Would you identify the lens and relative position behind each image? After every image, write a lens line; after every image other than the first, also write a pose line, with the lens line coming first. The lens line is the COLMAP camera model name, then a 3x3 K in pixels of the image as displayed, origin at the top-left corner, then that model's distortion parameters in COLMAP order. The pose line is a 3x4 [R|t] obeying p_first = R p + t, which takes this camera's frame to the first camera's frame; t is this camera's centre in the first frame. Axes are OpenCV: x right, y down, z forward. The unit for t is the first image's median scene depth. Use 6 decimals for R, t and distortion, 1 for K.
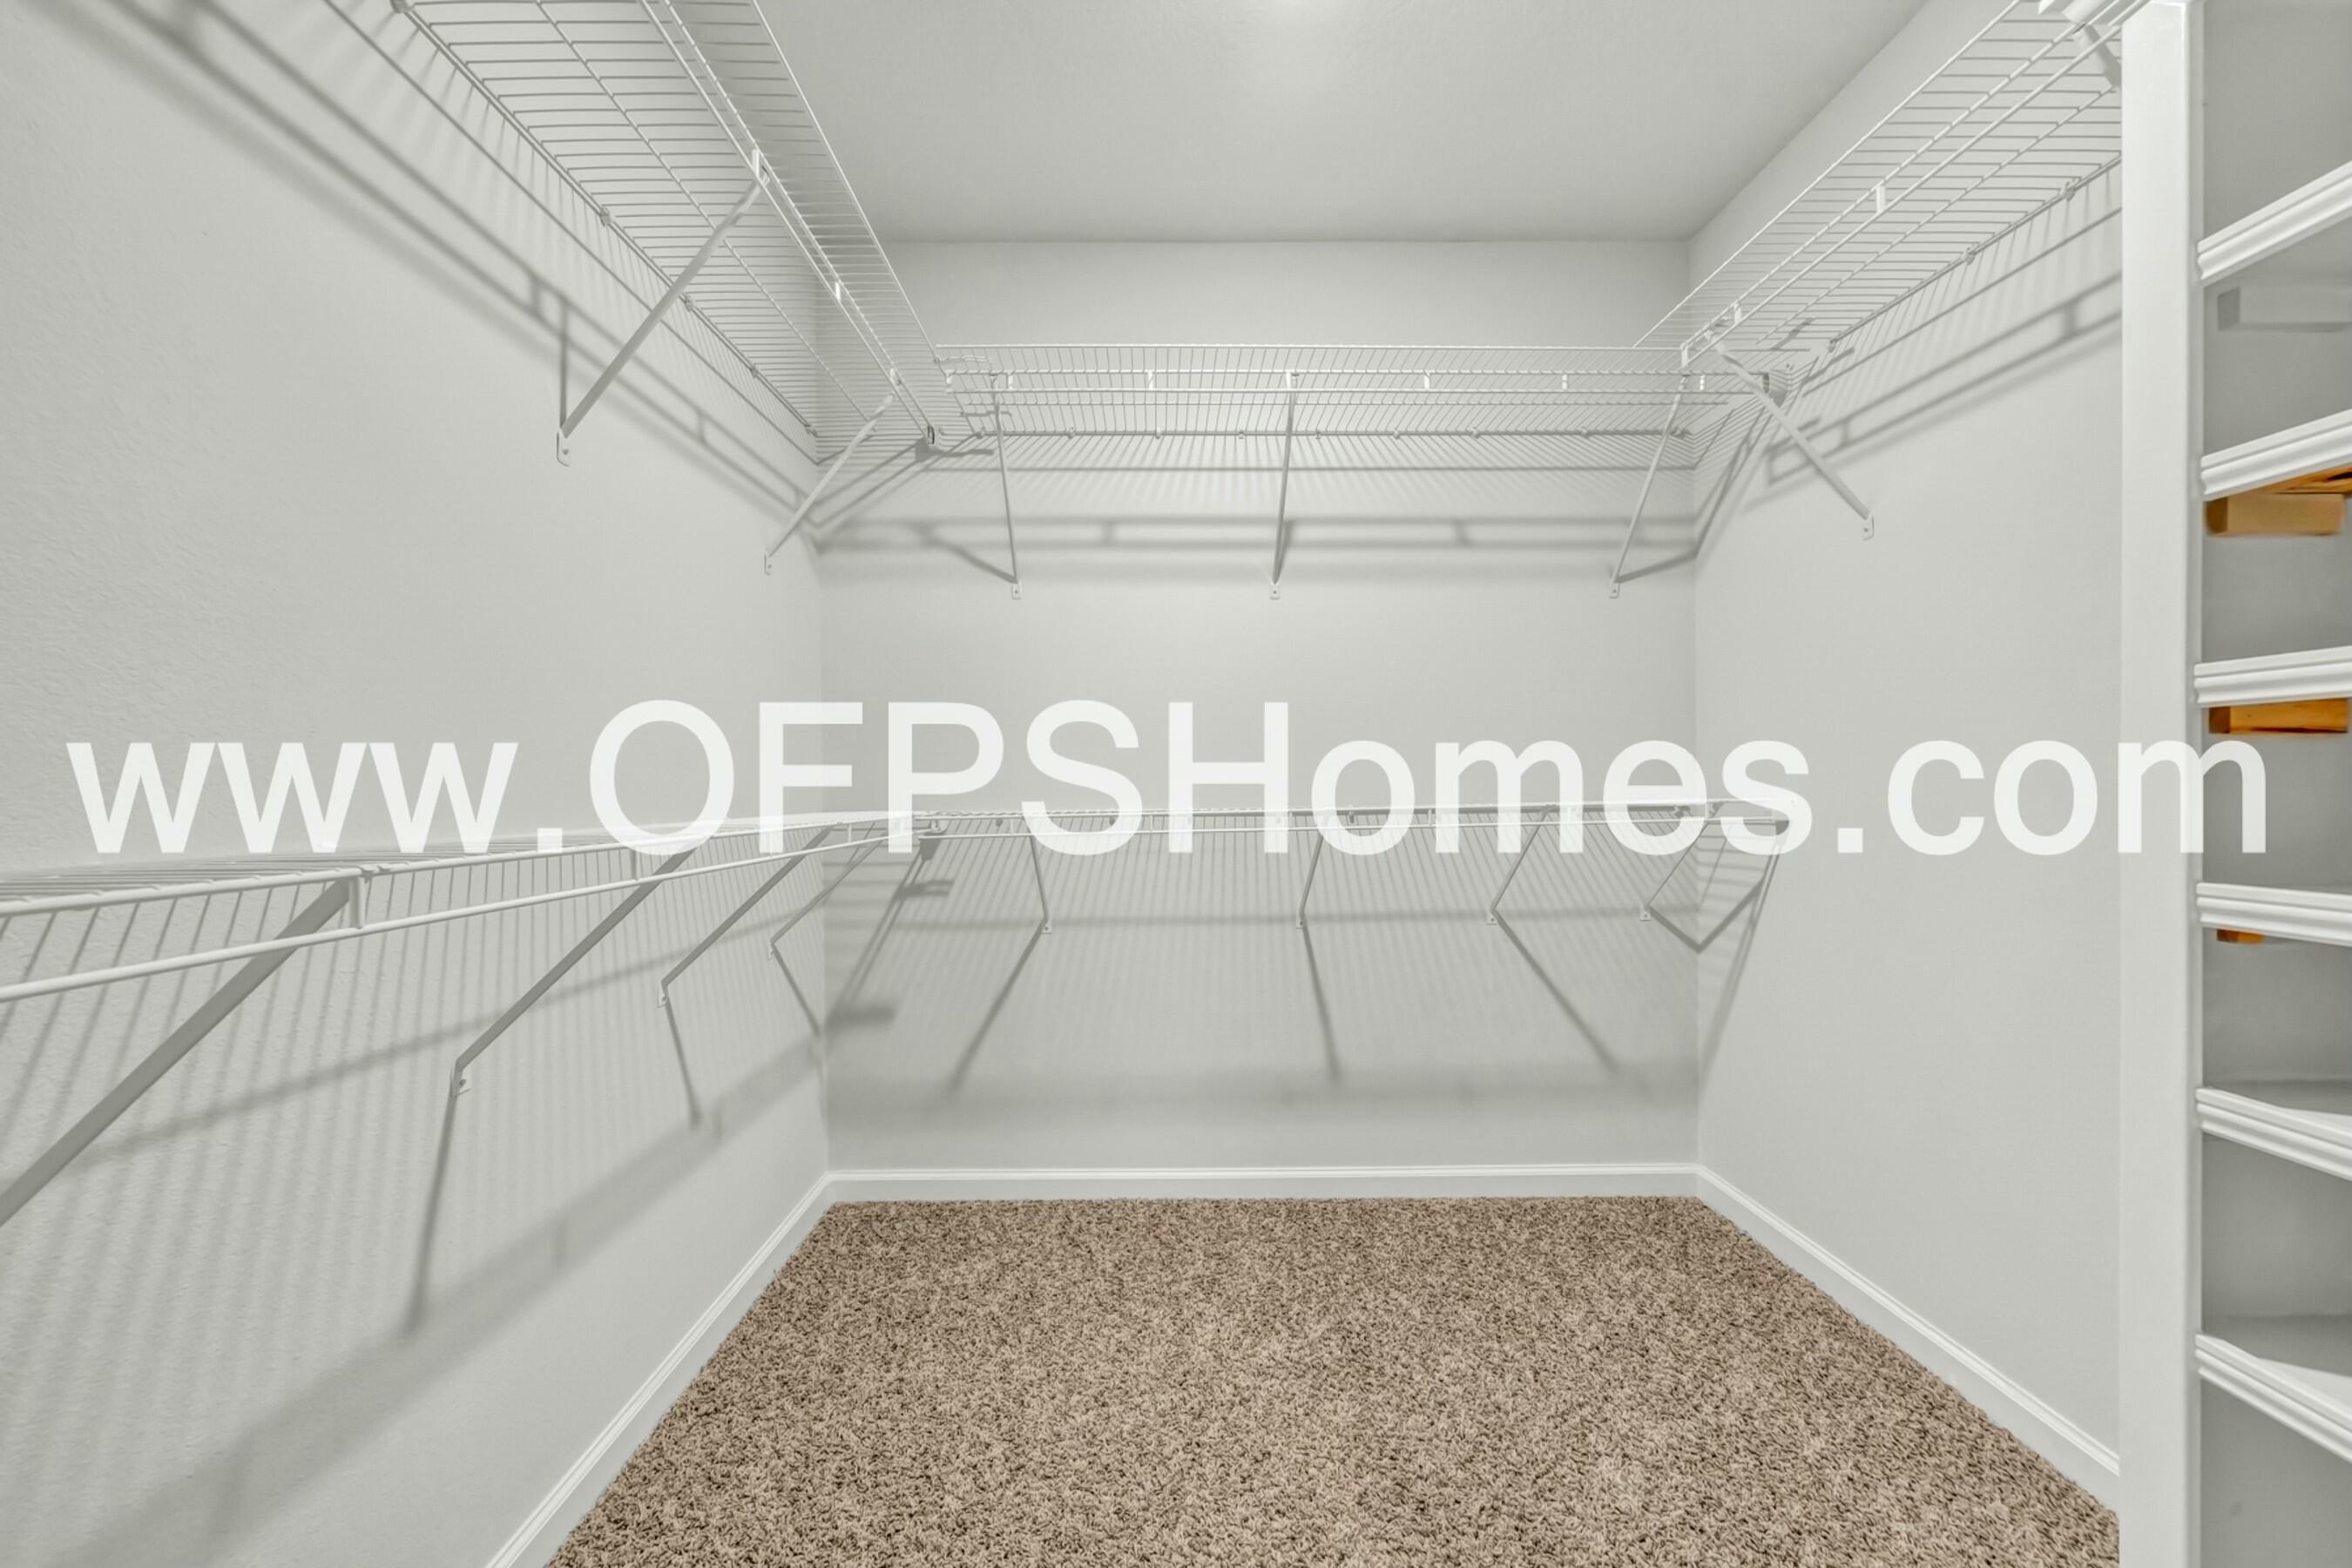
lens RADIAL K [[814.8, 0, 1173.2], [0, 814.8, 791.4], [0, 0, 1]] dist [-0.024729, -0.000008]
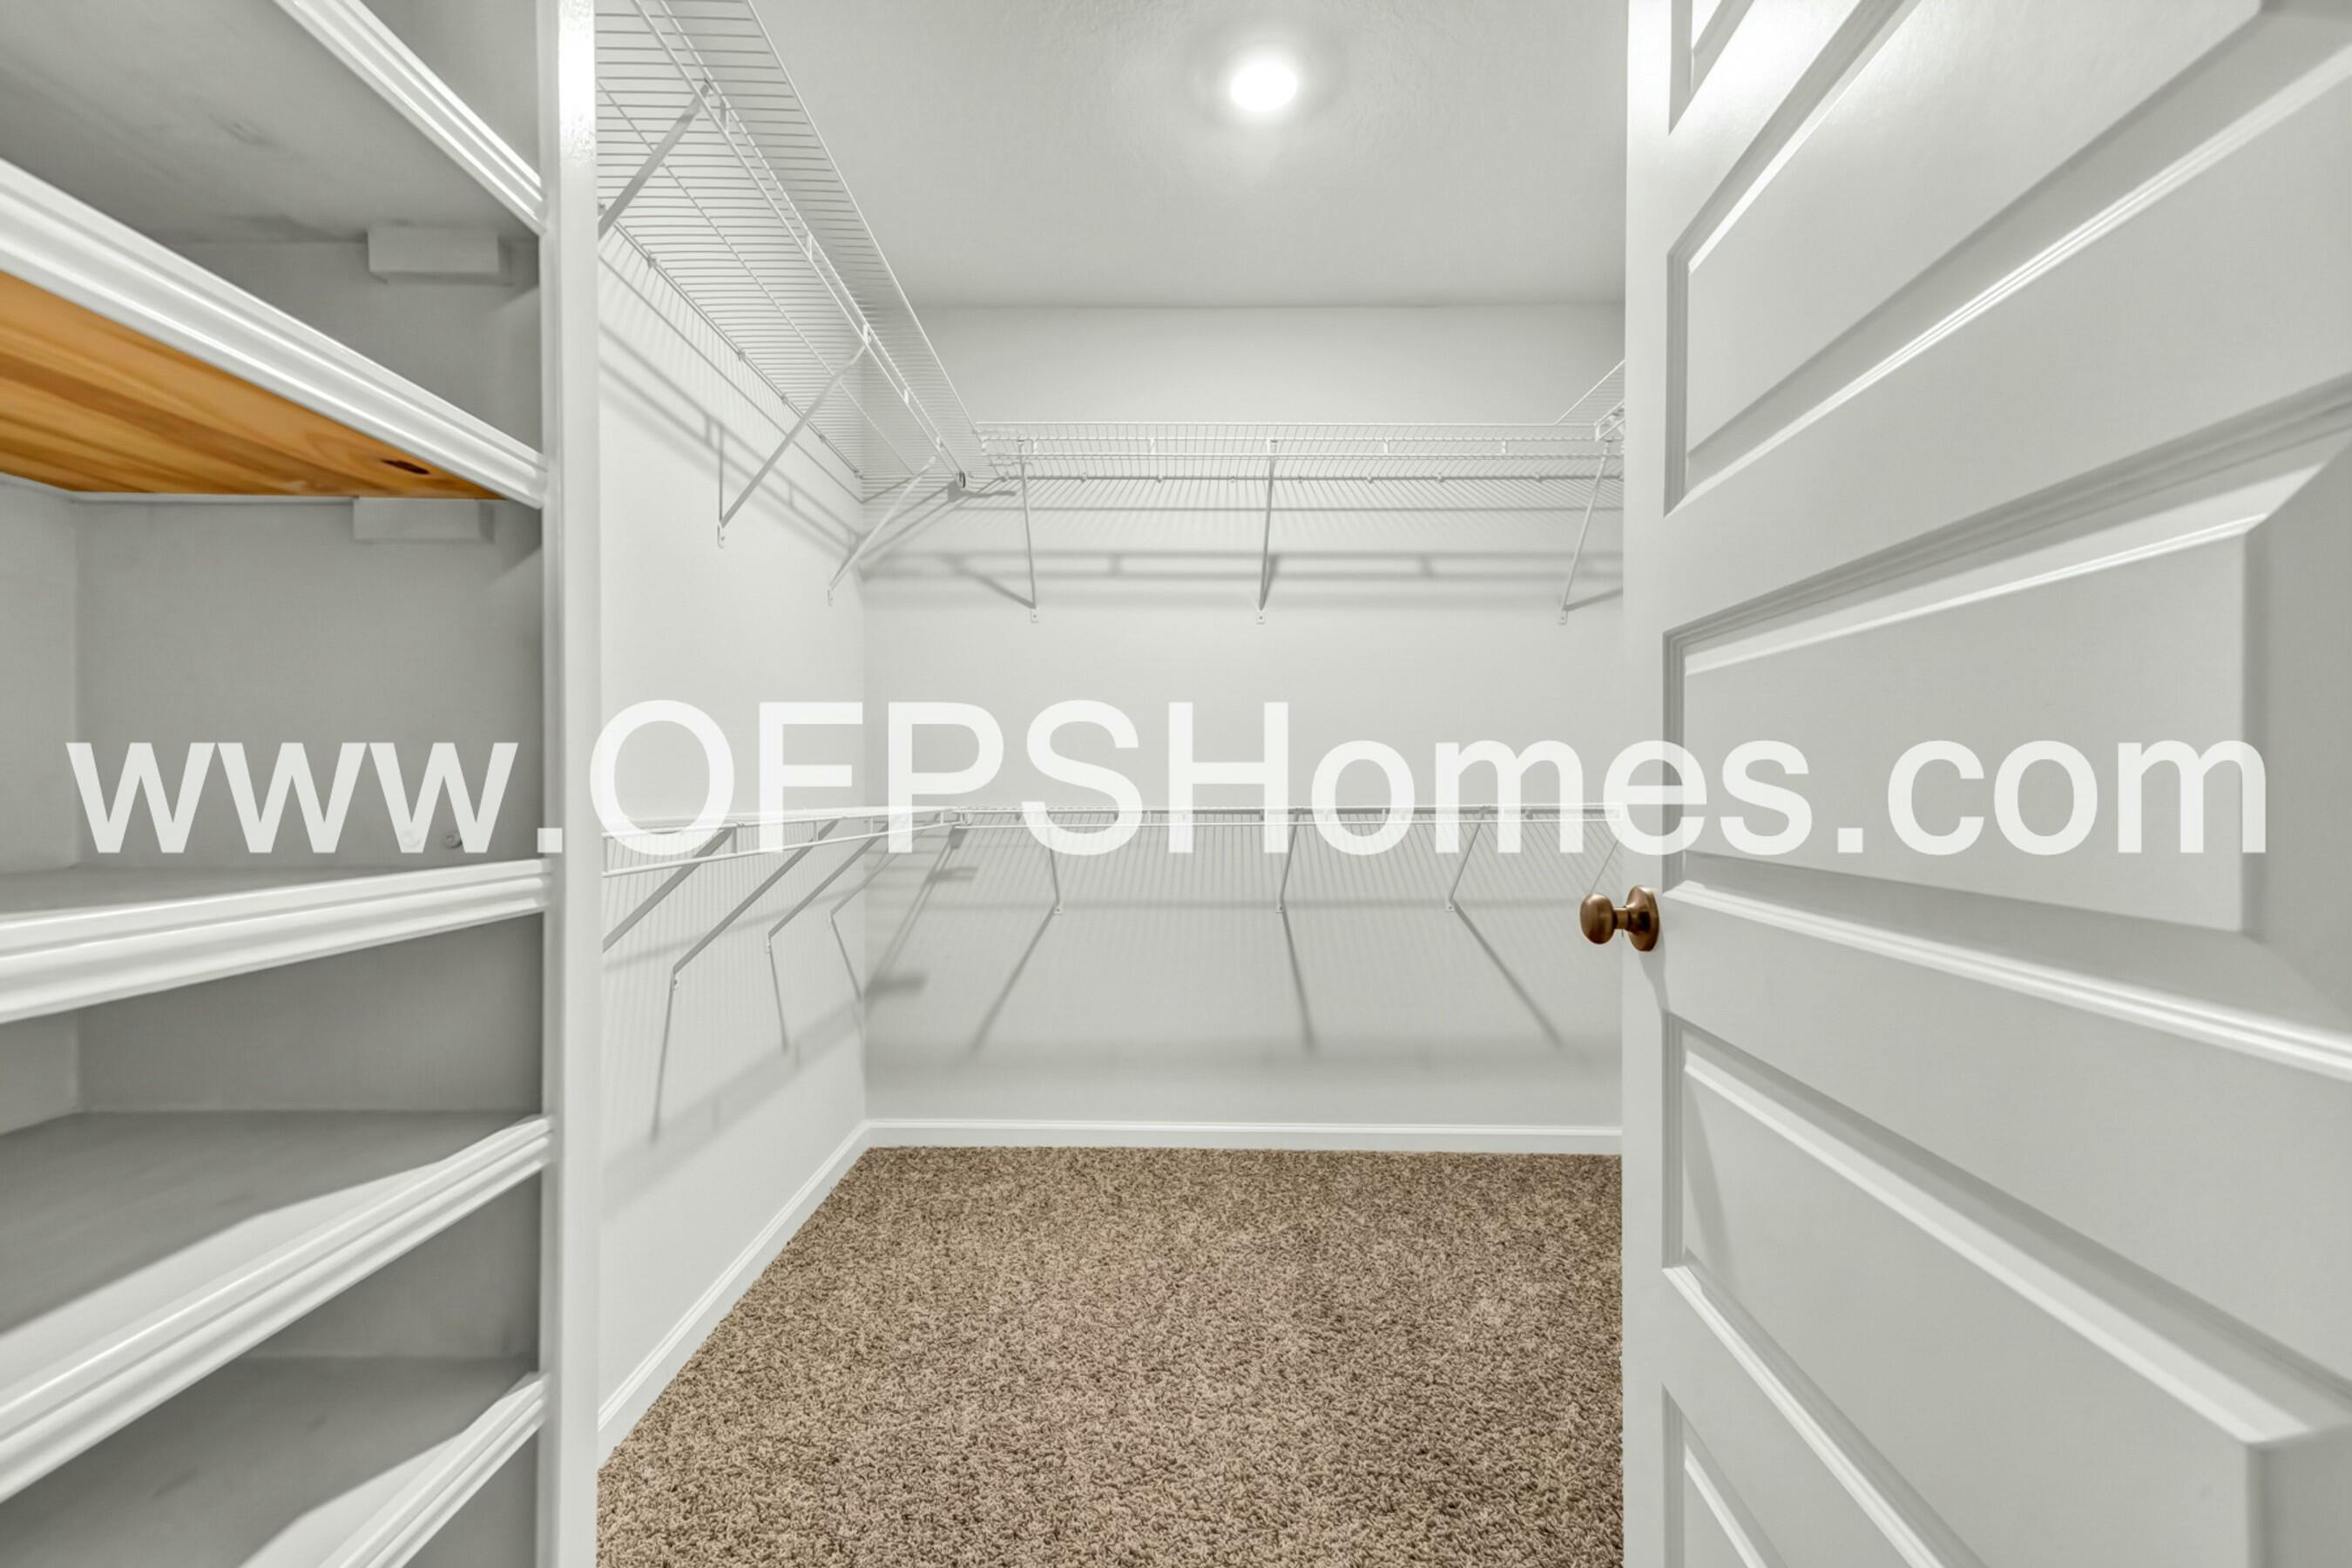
lens RADIAL K [[1006.0, 0, 1167.0], [0, 1006.0, 792.6], [0, 0, 1]] dist [0.000500, 0.000036]
pose [[0.999732, 0.010264, -0.020767, 0.026271], [-0.010301, 0.999946, -0.001664, 0.004021], [0.020748, 0.001877, 0.999783, -0.430091]]
